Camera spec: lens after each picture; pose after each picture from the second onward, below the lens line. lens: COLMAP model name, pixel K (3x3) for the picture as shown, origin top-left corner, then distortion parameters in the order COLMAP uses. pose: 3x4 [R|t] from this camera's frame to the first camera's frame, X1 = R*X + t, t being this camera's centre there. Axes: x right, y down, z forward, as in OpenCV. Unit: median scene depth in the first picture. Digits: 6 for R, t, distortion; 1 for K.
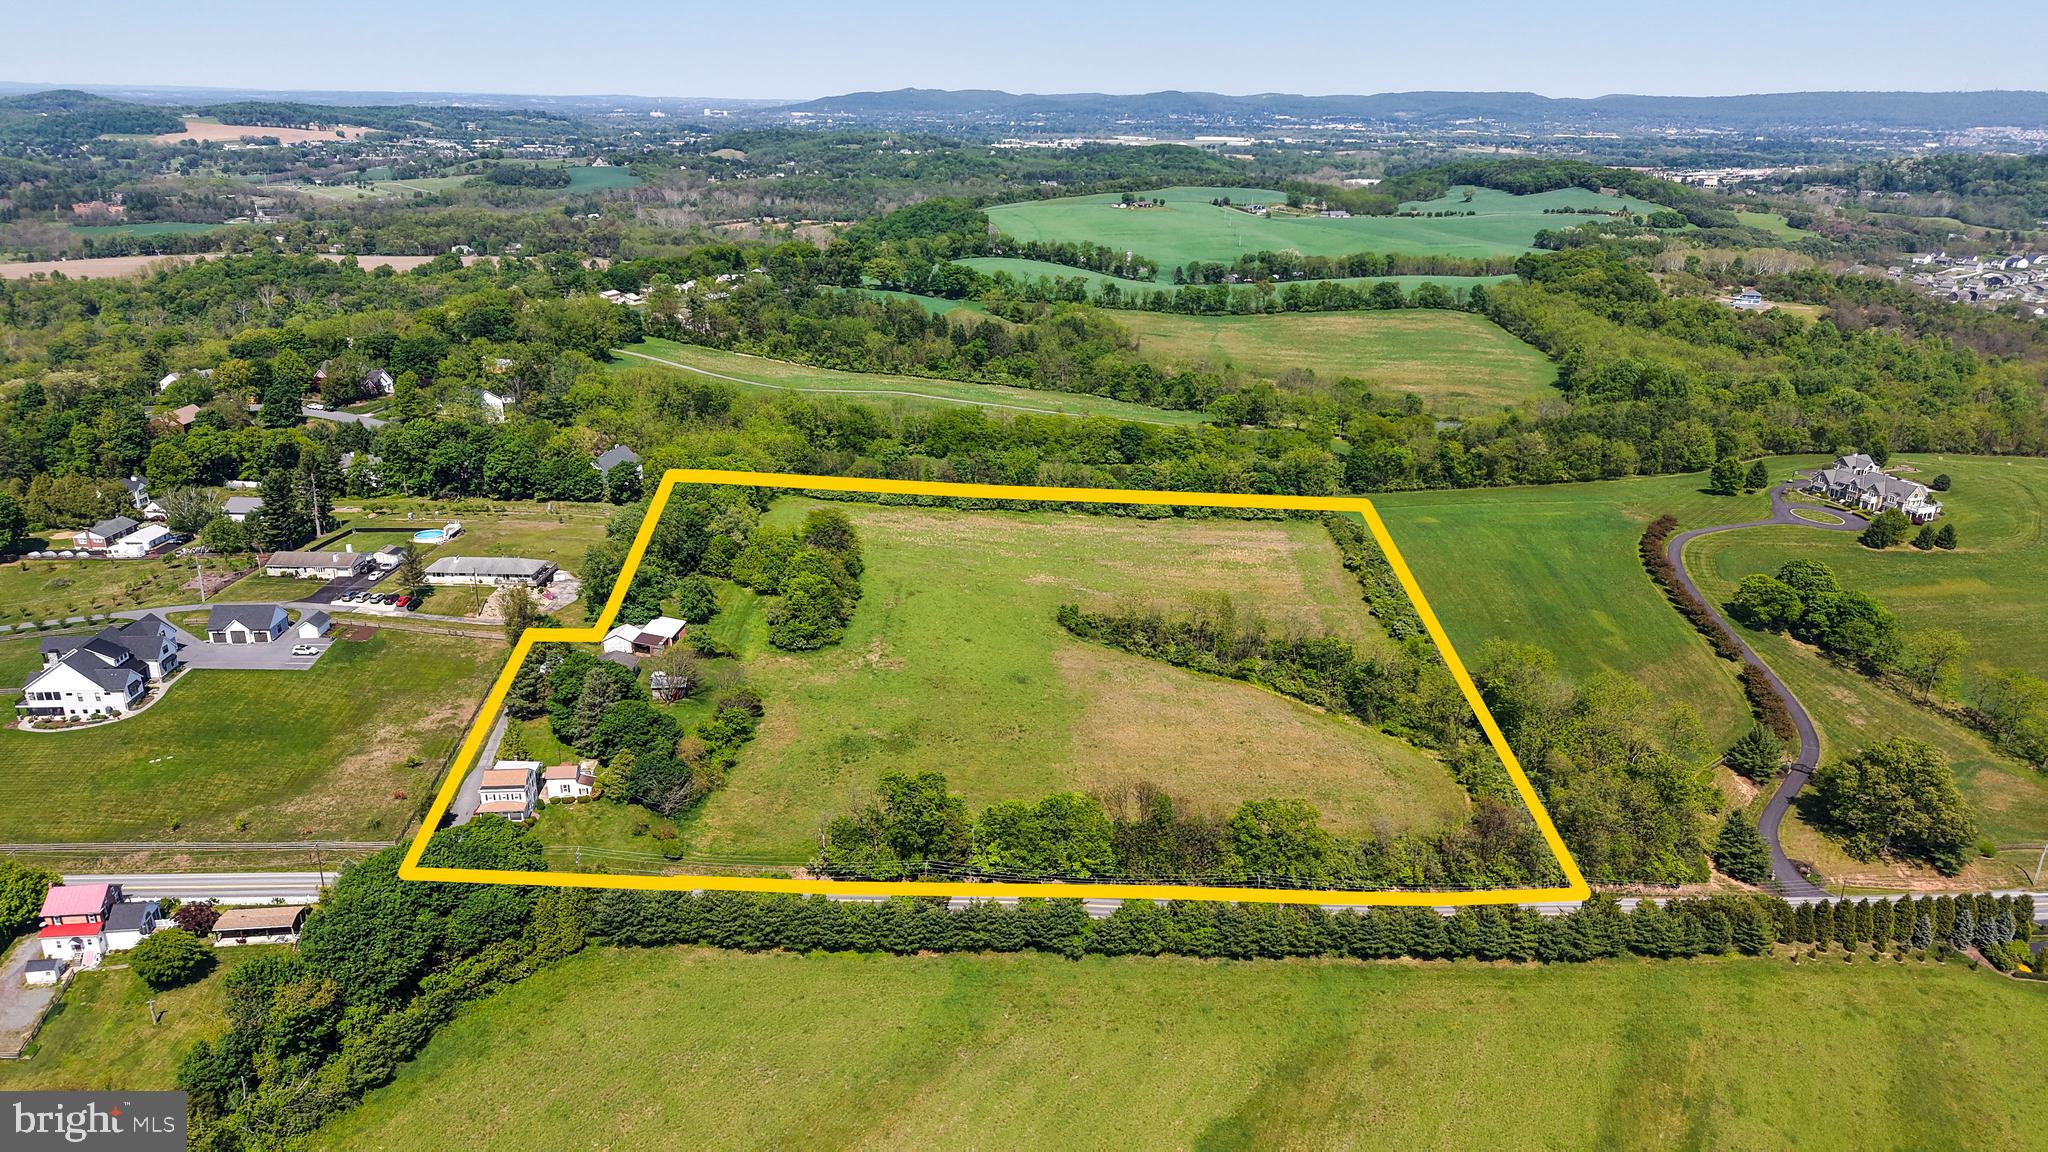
lens RADIAL K [[1379.9, 0, 1023.1], [0, 1379.9, 585.1], [0, 0, 1]] dist [0.022757, -0.026187]
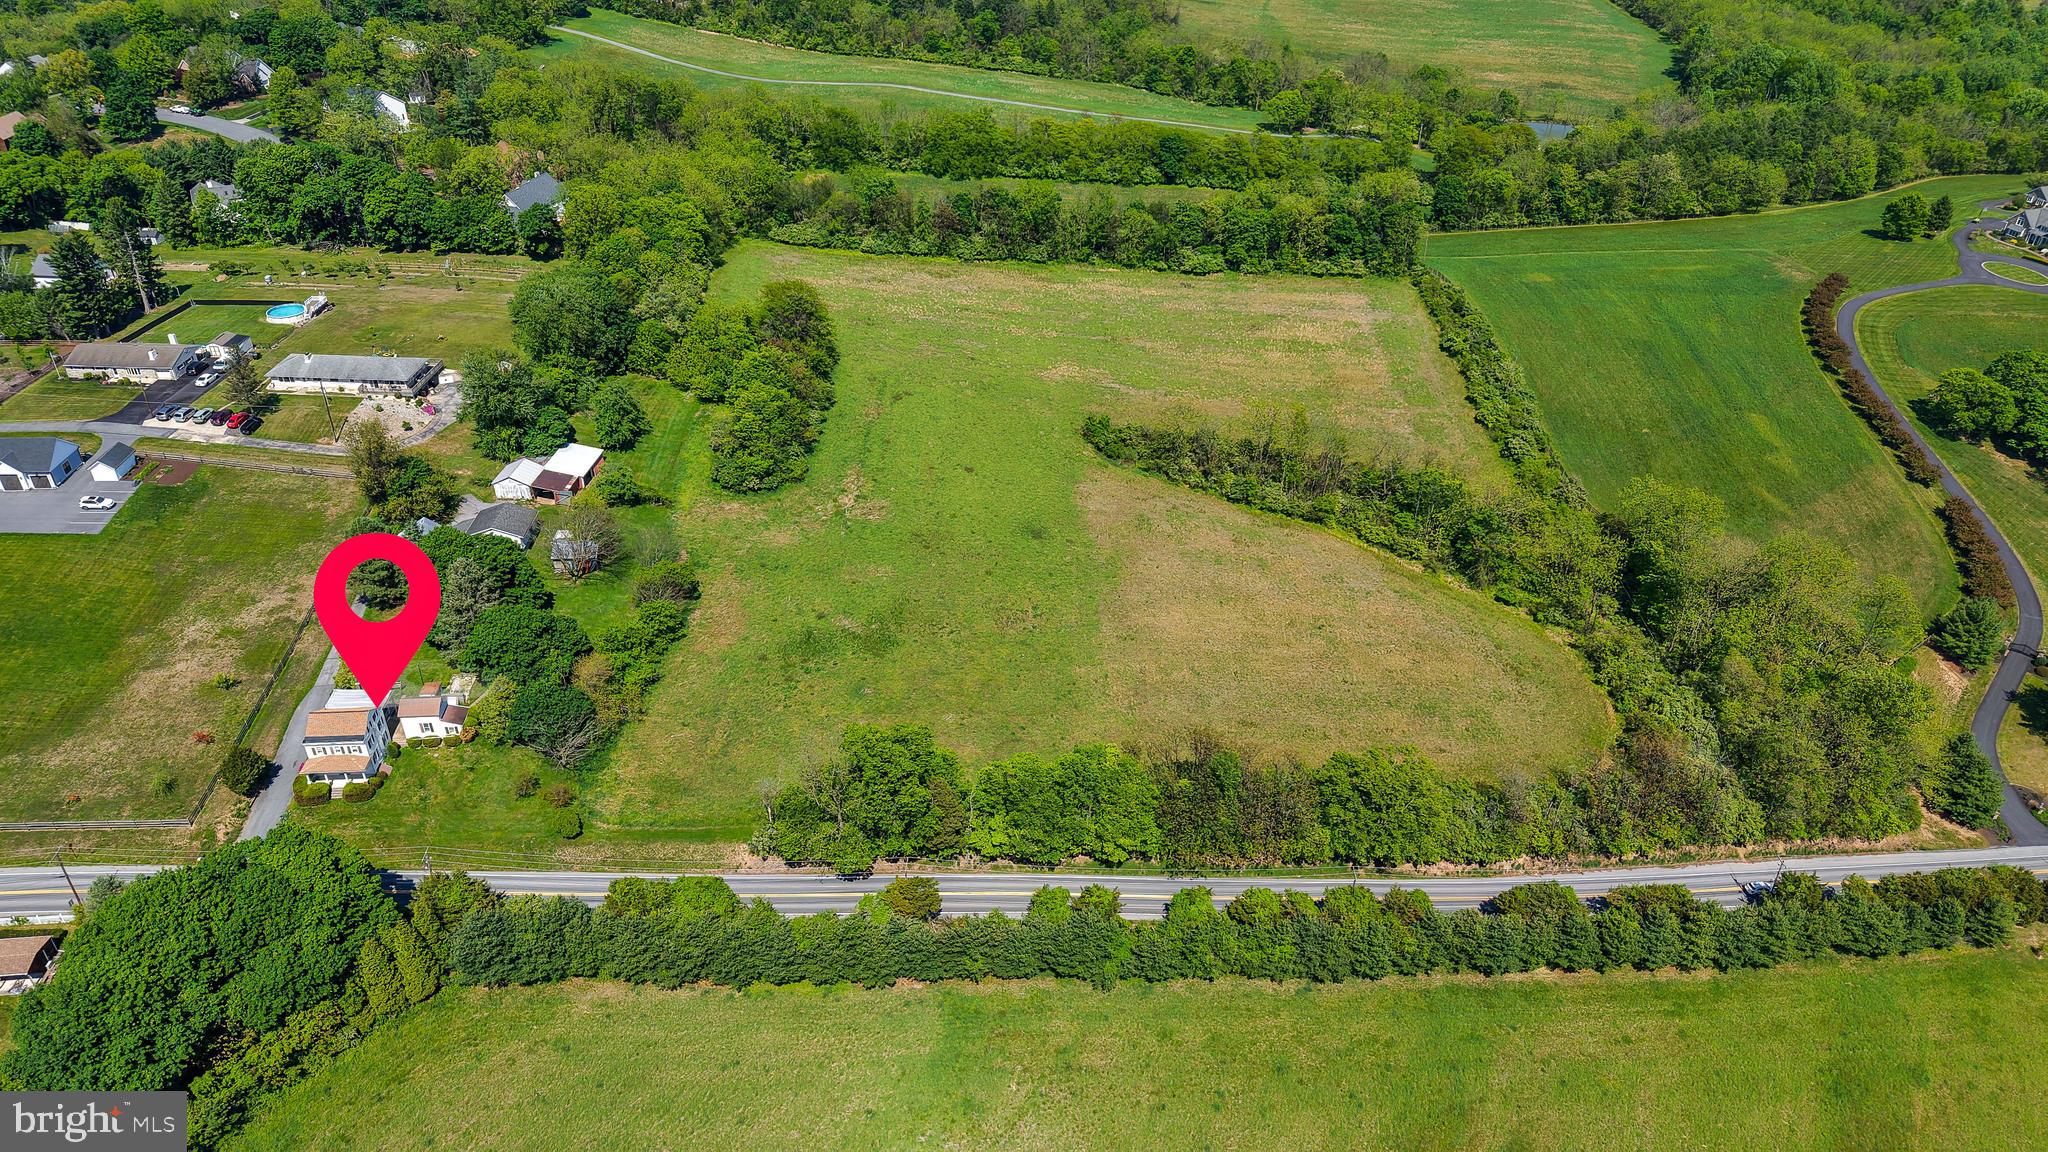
lens RADIAL K [[1379.9, 0, 1028.3], [0, 1379.9, 586.0], [0, 0, 1]] dist [0.022757, -0.026187]
pose [[0.999952, 0.008117, -0.005577, -0.001189], [-0.006587, 0.972222, 0.233969, -0.063313], [0.007321, -0.233921, 0.972228, 0.177116]]
